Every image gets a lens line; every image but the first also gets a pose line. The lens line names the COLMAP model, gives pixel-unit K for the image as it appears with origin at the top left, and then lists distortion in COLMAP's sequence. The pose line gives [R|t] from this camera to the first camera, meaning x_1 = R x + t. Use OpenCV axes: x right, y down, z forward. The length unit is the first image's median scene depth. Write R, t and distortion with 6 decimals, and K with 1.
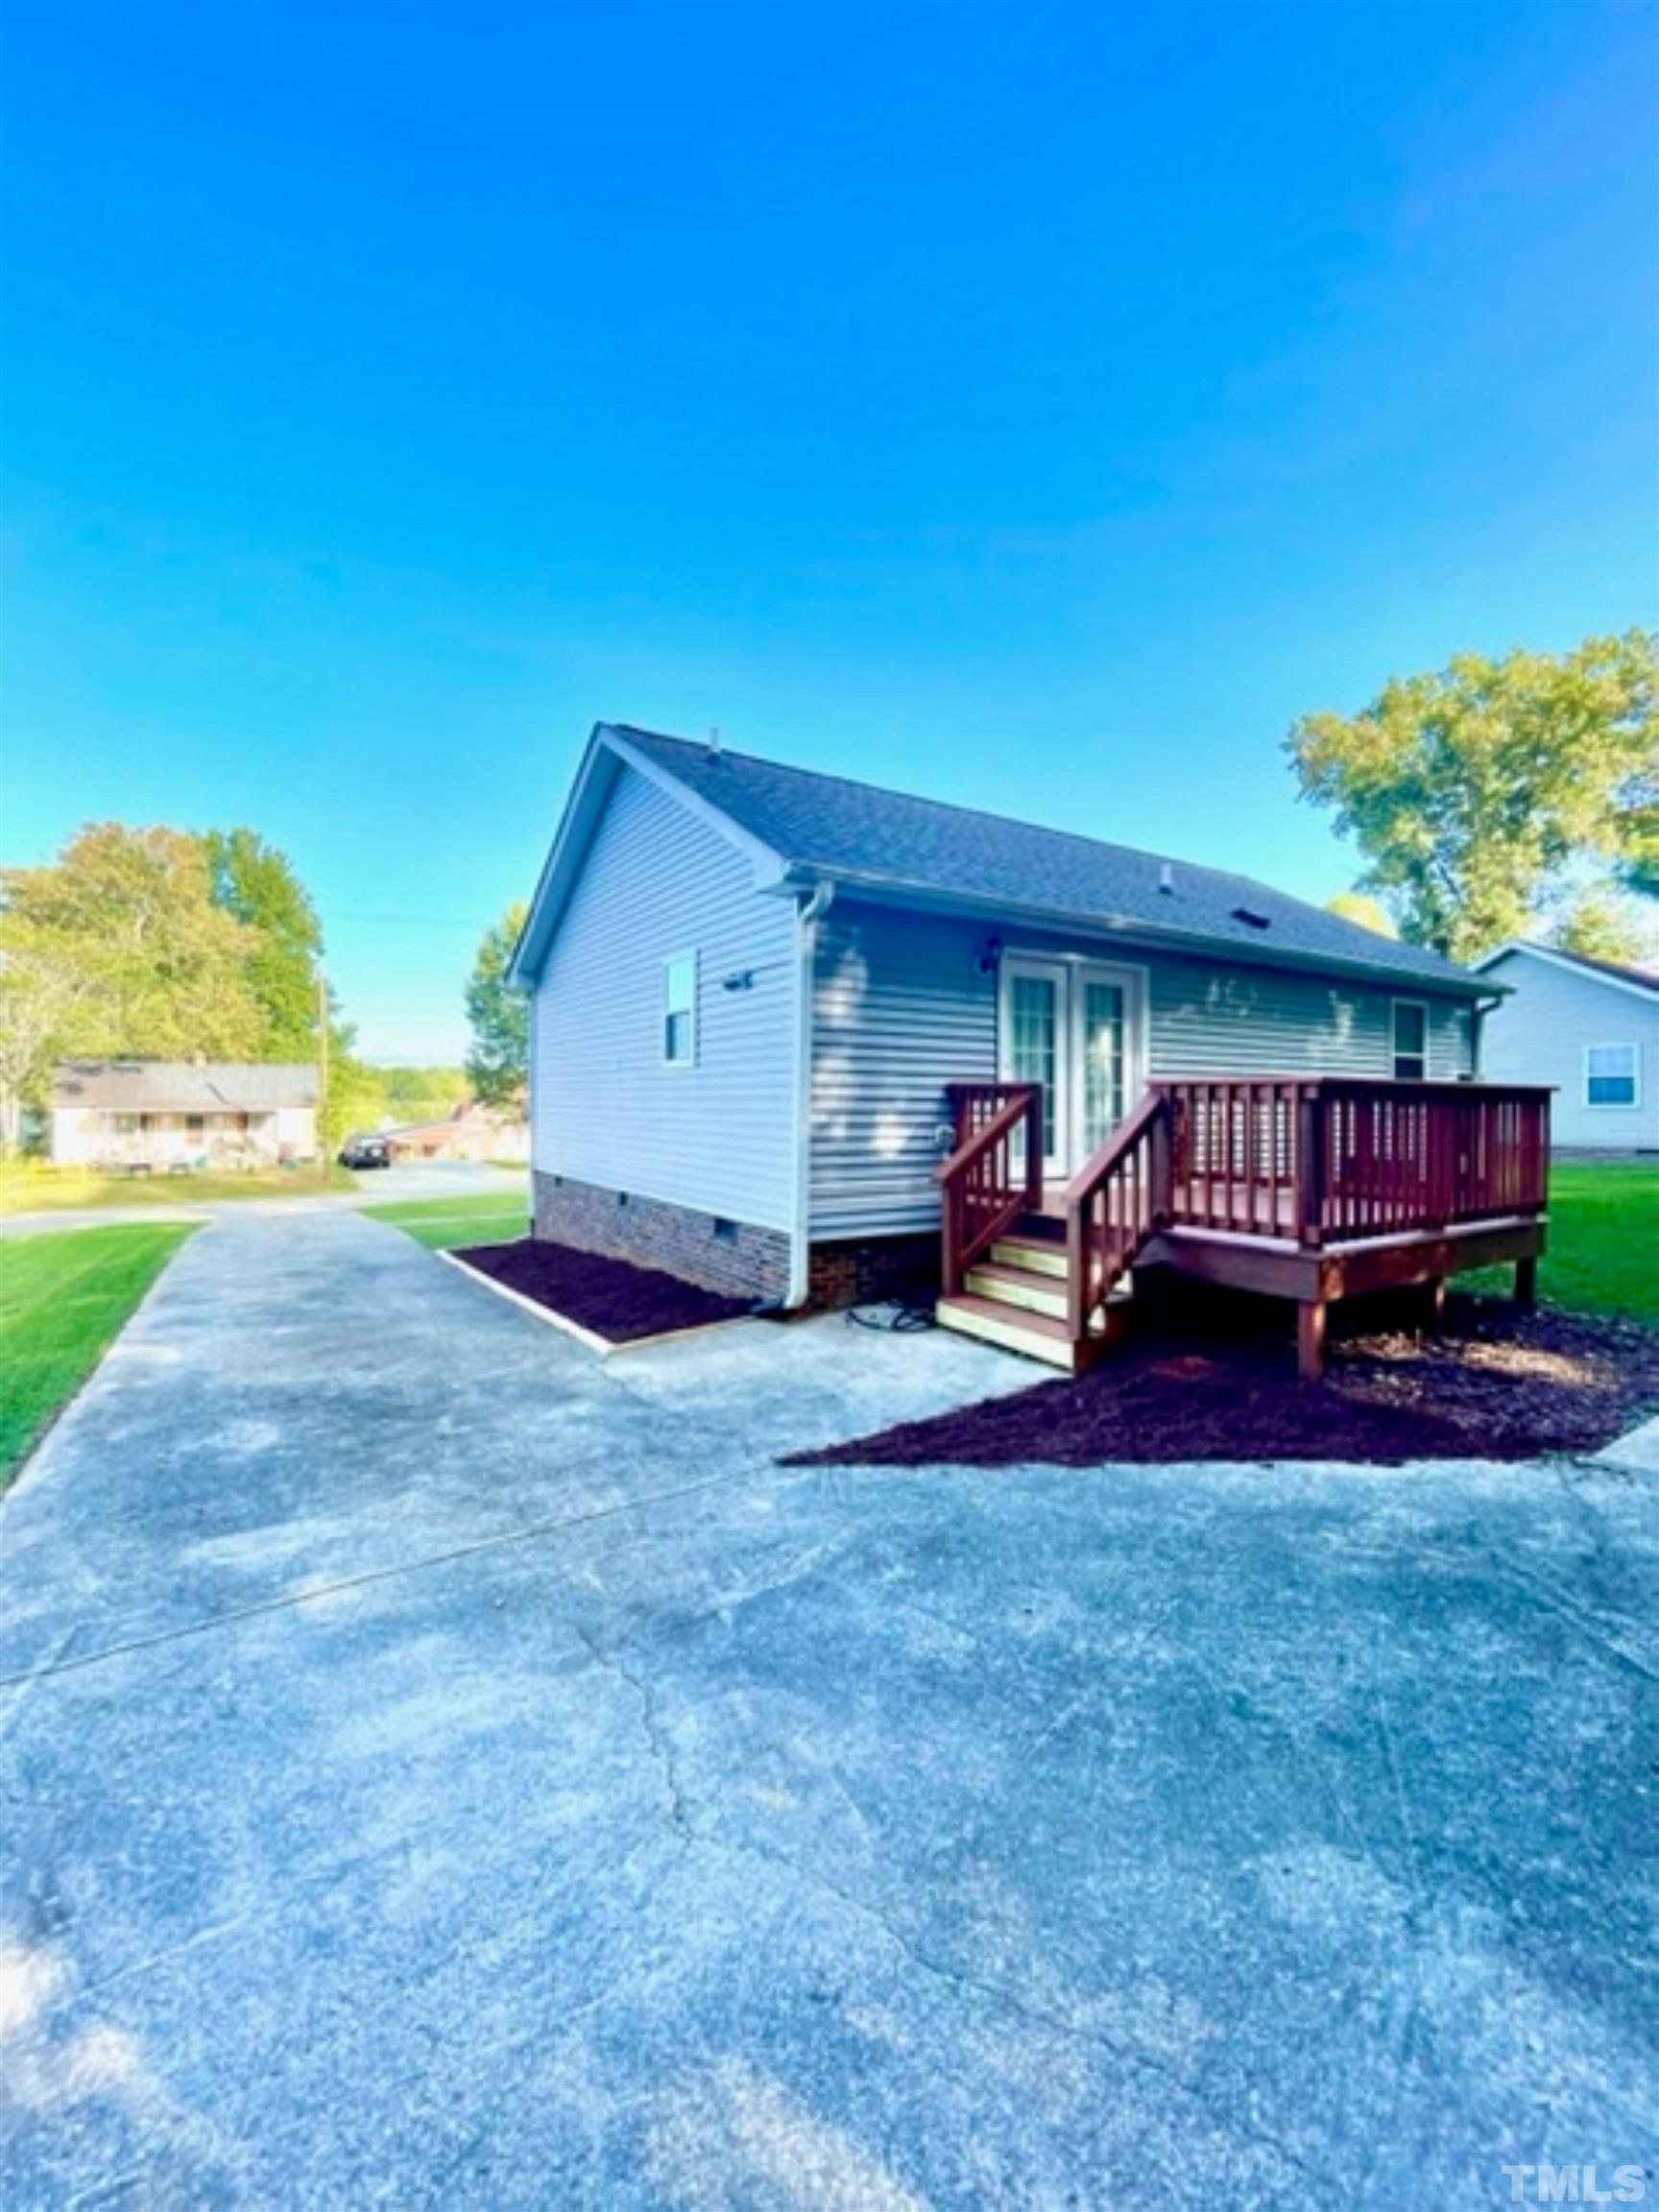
lens RADIAL K [[890.5, 0, 832.2], [0, 890.5, 1108.5], [0, 0, 1]] dist [-0.001791, -0.000073]
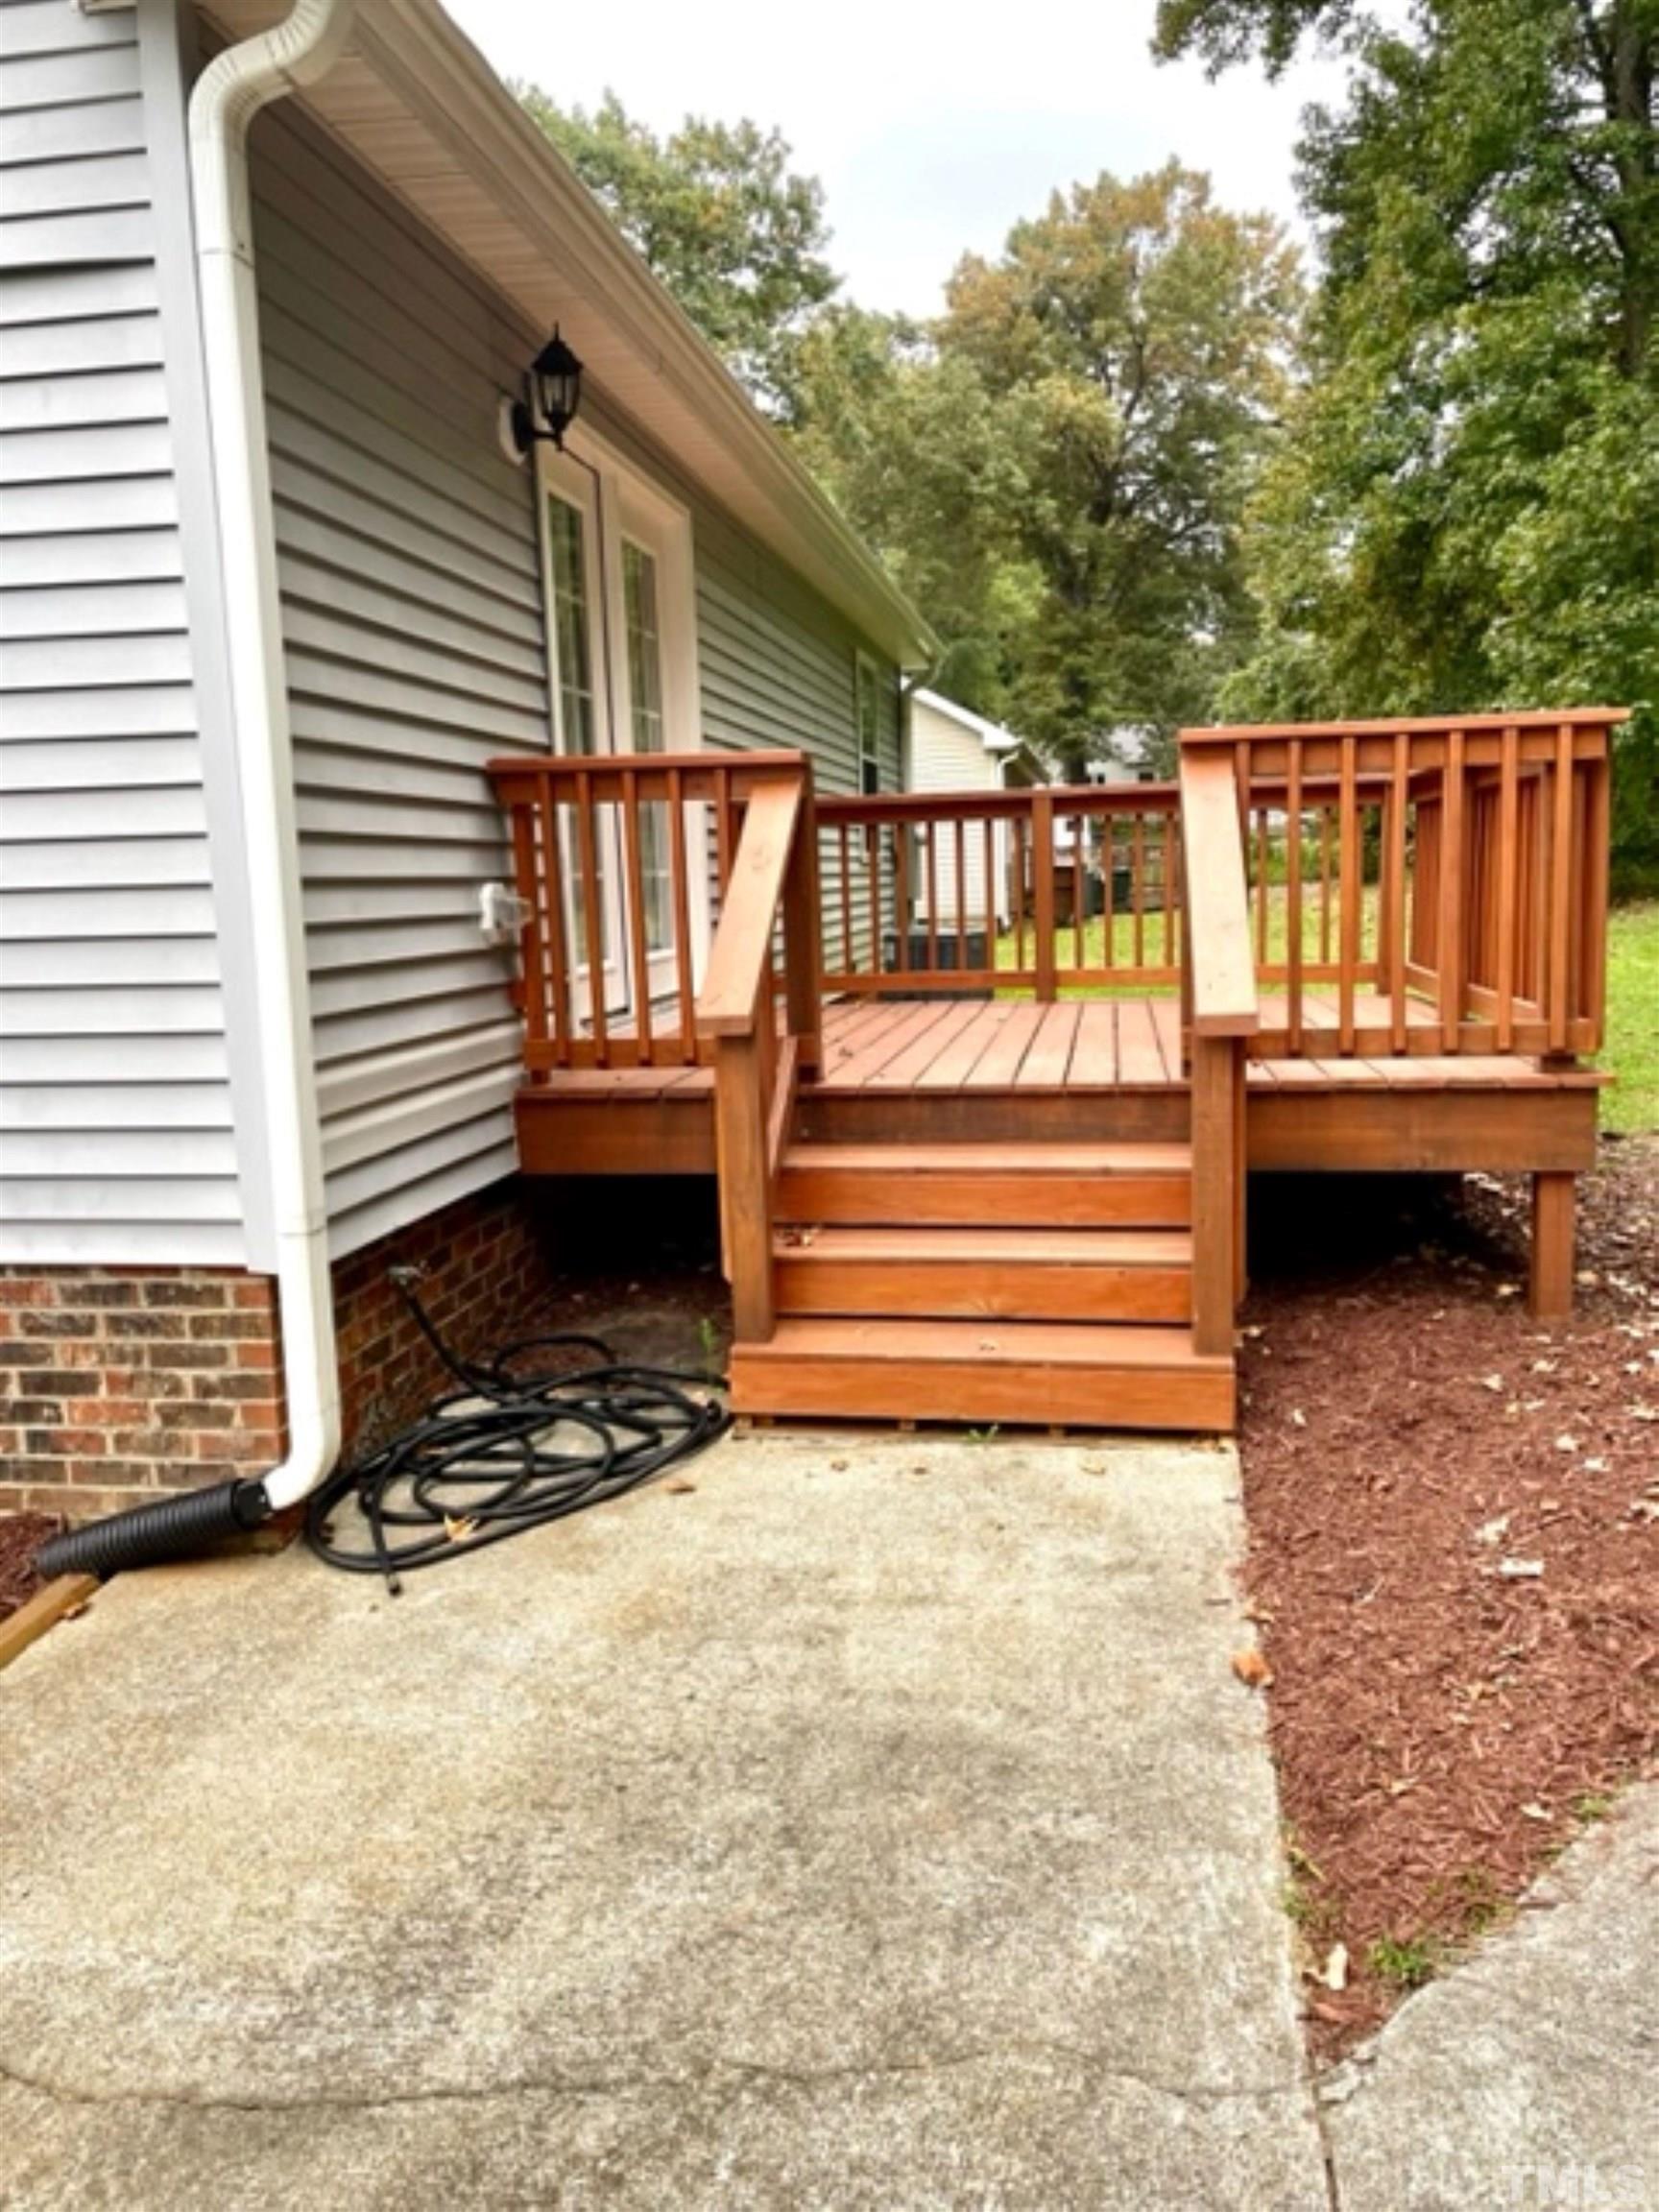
lens RADIAL K [[1630.4, 0, 828.8], [0, 1630.4, 1100.1], [0, 0, 1]] dist [0.006217, 0.000174]
pose [[0.653803, -0.142329, 0.743158, -0.340904], [0.037768, 0.987064, 0.155815, 0.010276], [-0.755722, -0.073805, 0.650721, 0.547316]]
